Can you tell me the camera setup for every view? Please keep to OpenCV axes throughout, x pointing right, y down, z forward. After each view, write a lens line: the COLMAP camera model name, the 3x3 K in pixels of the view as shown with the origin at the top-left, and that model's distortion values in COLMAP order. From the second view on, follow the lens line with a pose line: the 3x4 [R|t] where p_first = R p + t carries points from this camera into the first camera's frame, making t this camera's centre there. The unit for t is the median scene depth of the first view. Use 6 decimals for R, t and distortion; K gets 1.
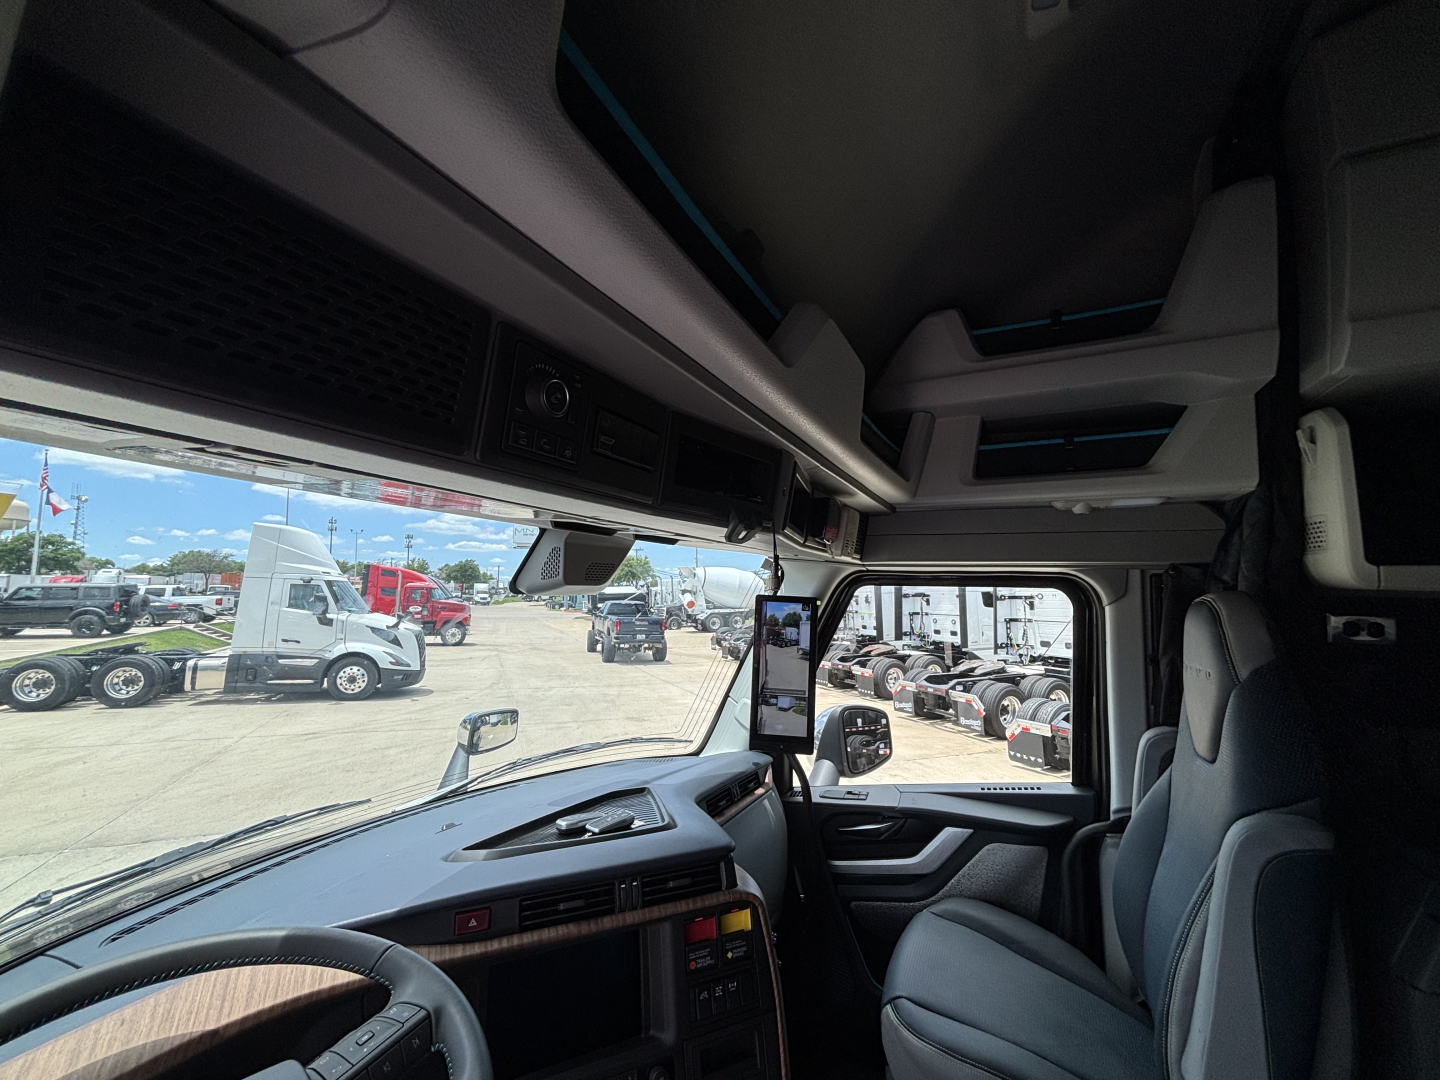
lens RADIAL K [[590.3, 0, 714.6], [0, 590.3, 533.2], [0, 0, 1]] dist [0.001828, 0.000981]
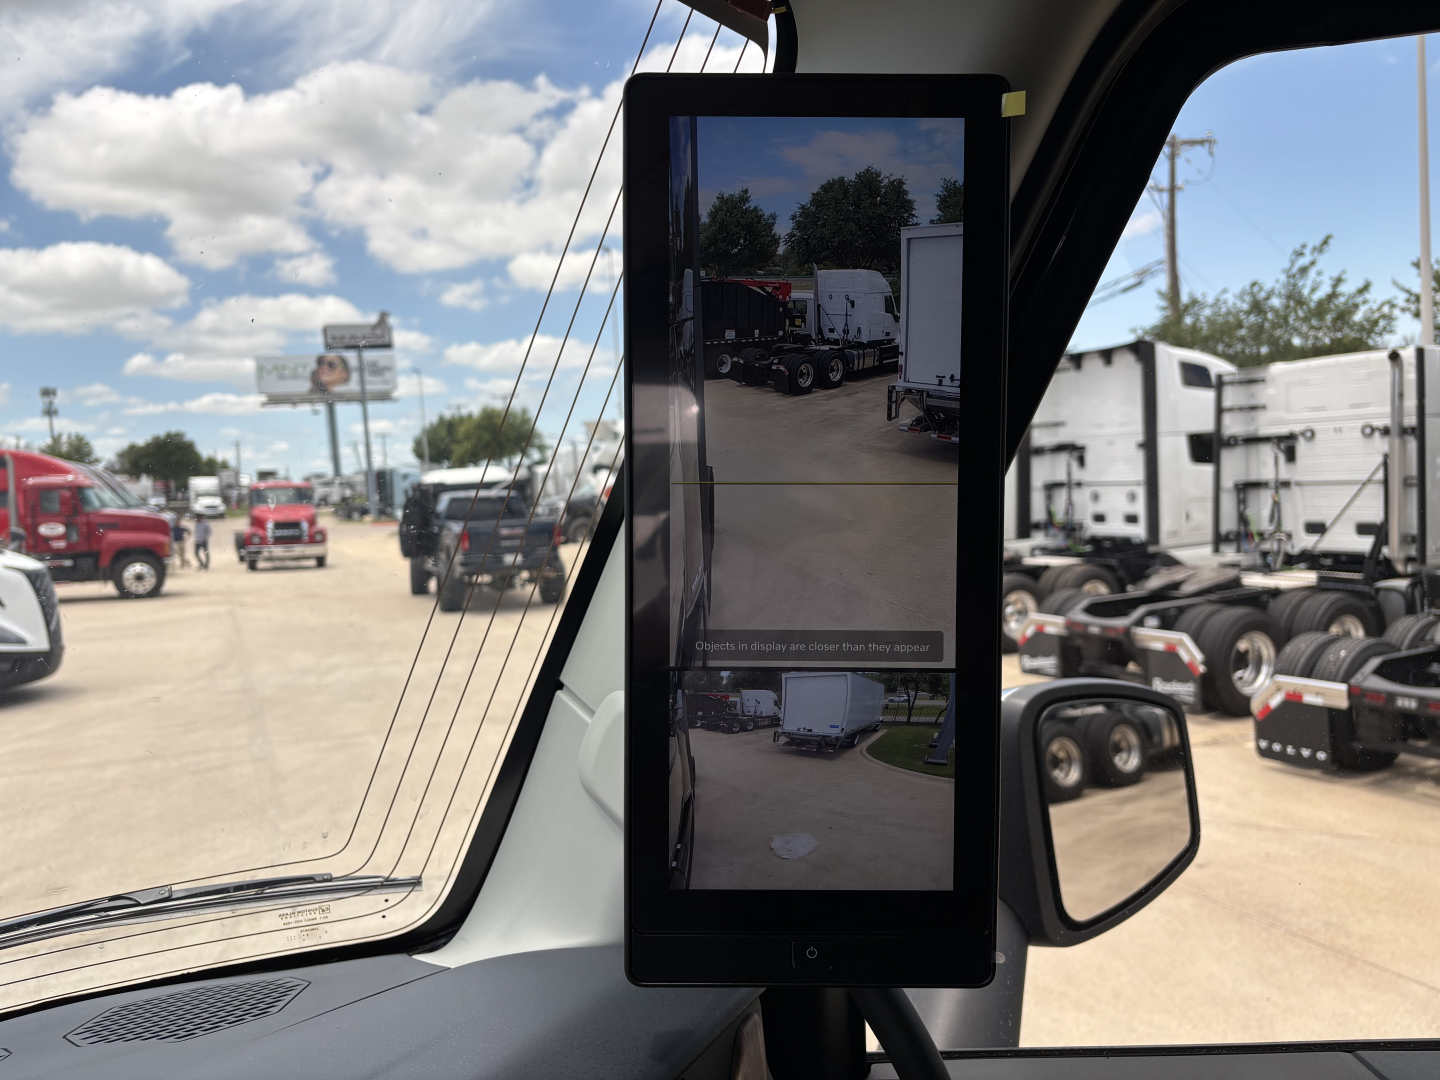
lens RADIAL K [[1123.4, 0, 711.2], [0, 1123.4, 550.7], [0, 0, 1]] dist [0.040884, -0.029113]
pose [[0.997822, -0.053059, 0.039196, 0.064740], [0.045701, 0.984508, 0.169281, 0.157501], [-0.047570, -0.167121, 0.984788, 0.584845]]
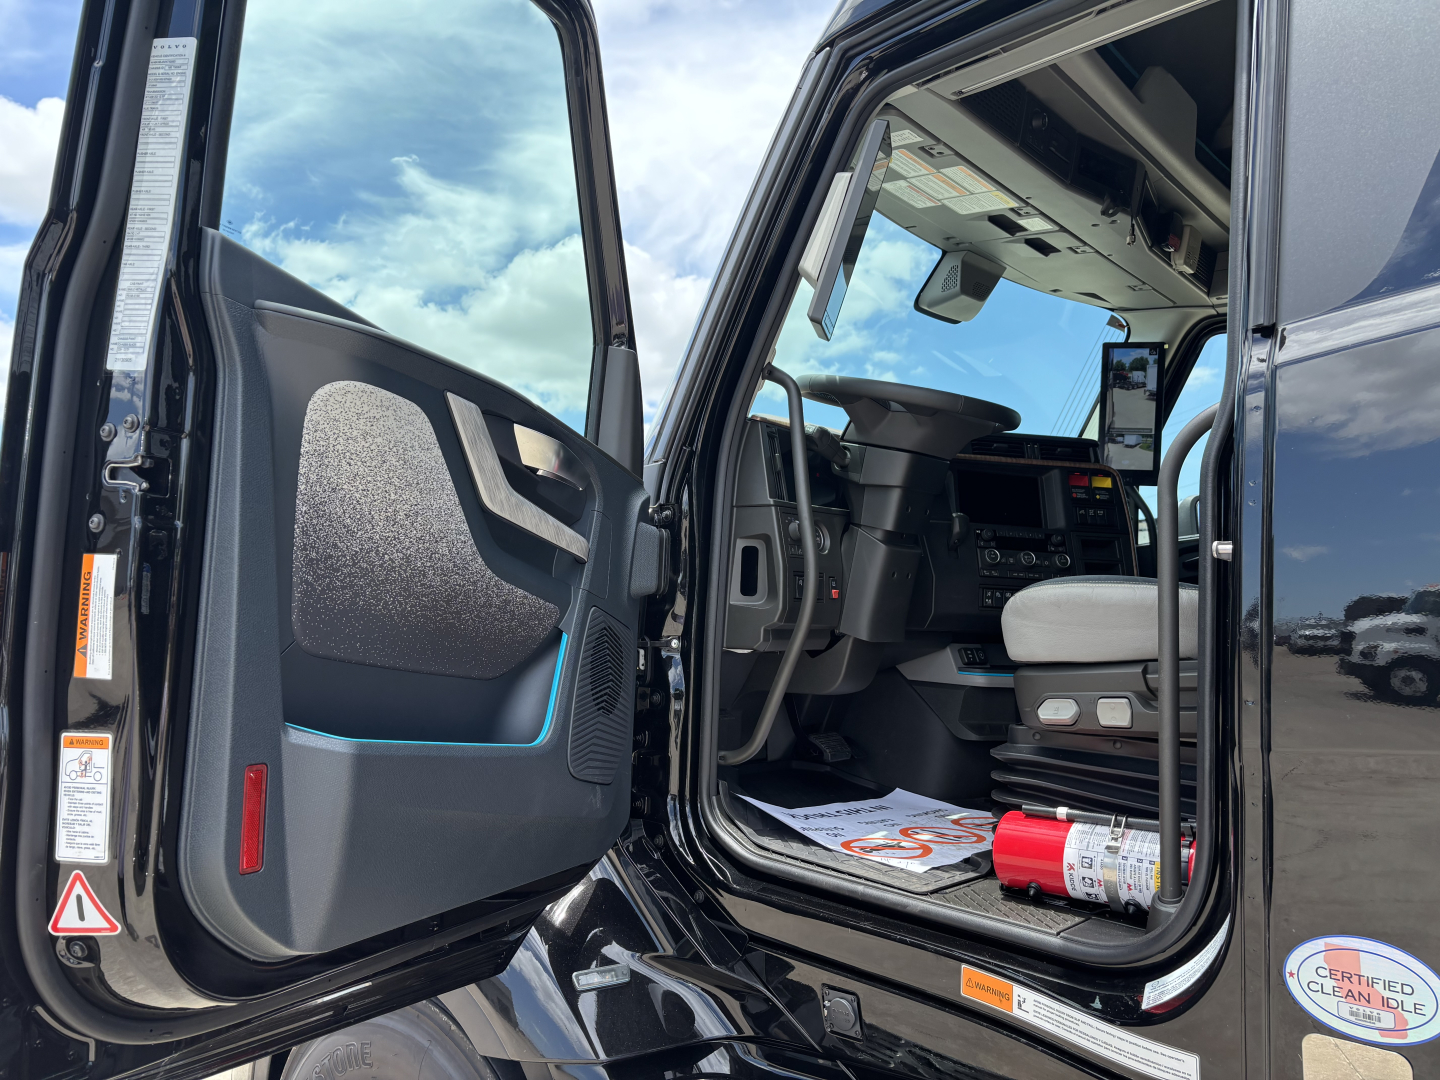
lens RADIAL K [[1123.4, 0, 713.2], [0, 1123.4, 550.8], [0, 0, 1]] dist [0.040884, -0.029113]
pose [[0.975425, -0.000730, -0.220330, -0.143607], [0.009106, 0.999274, 0.037002, 0.344442], [0.220143, -0.038099, 0.974723, -0.993462]]
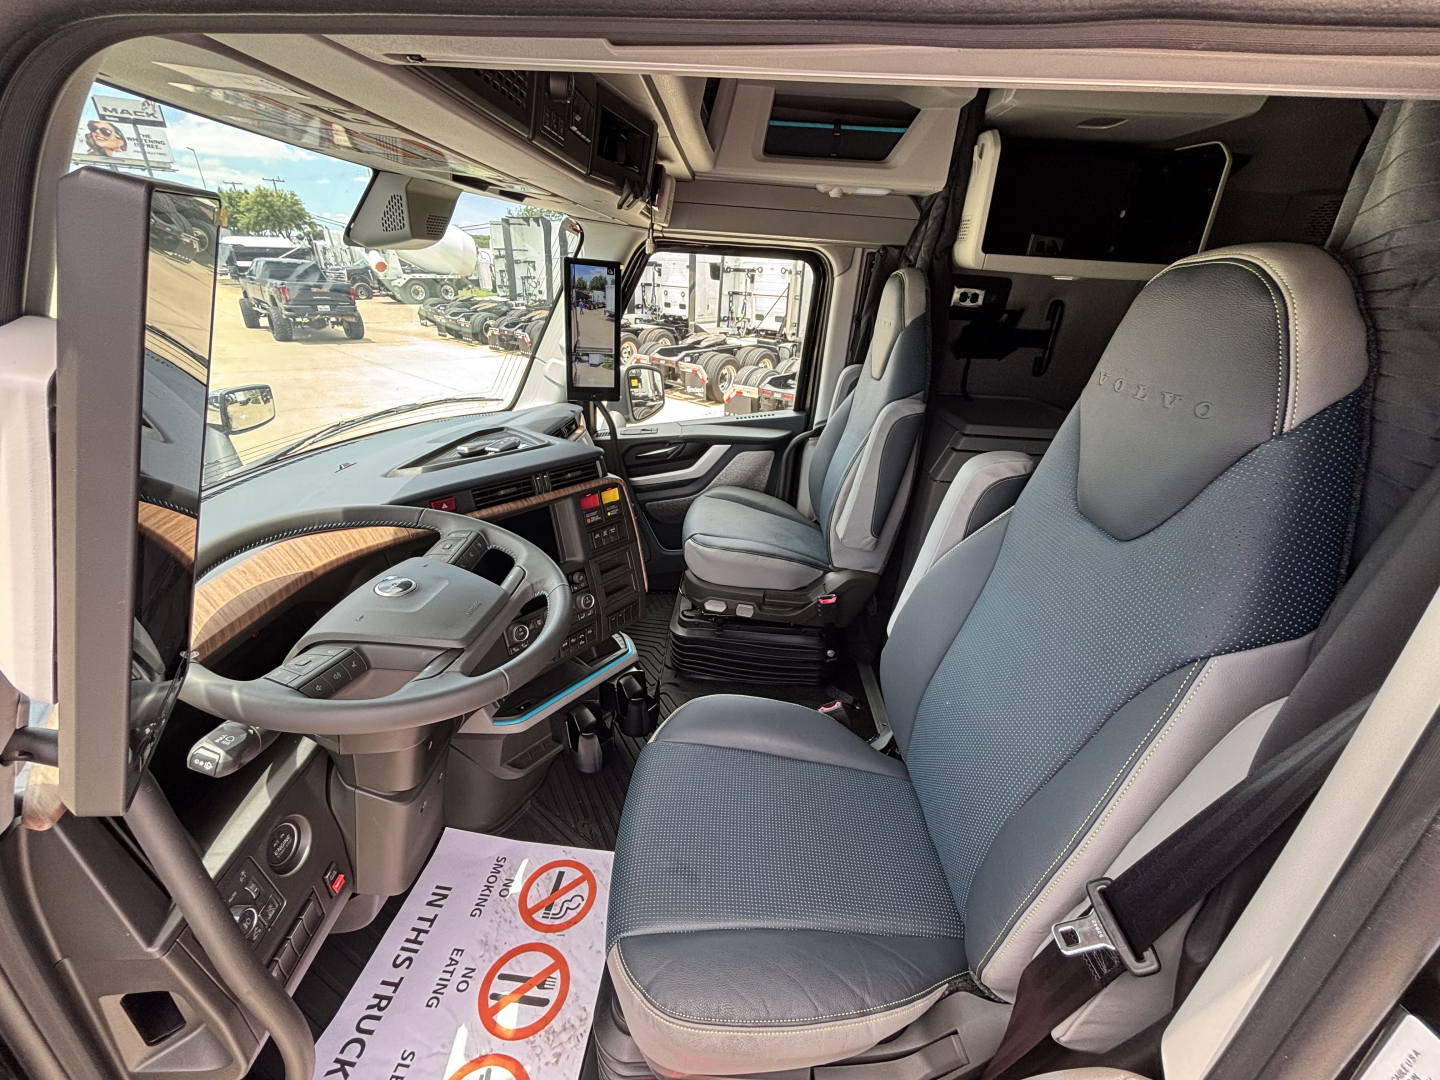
lens RADIAL K [[590.3, 0, 723.6], [0, 590.3, 546.3], [0, 0, 1]] dist [0.001828, 0.000981]
pose [[0.899093, -0.157710, 0.408361, -0.163213], [-0.080310, 0.857591, 0.508023, -0.010929], [-0.430327, -0.489556, 0.758389, -0.161252]]
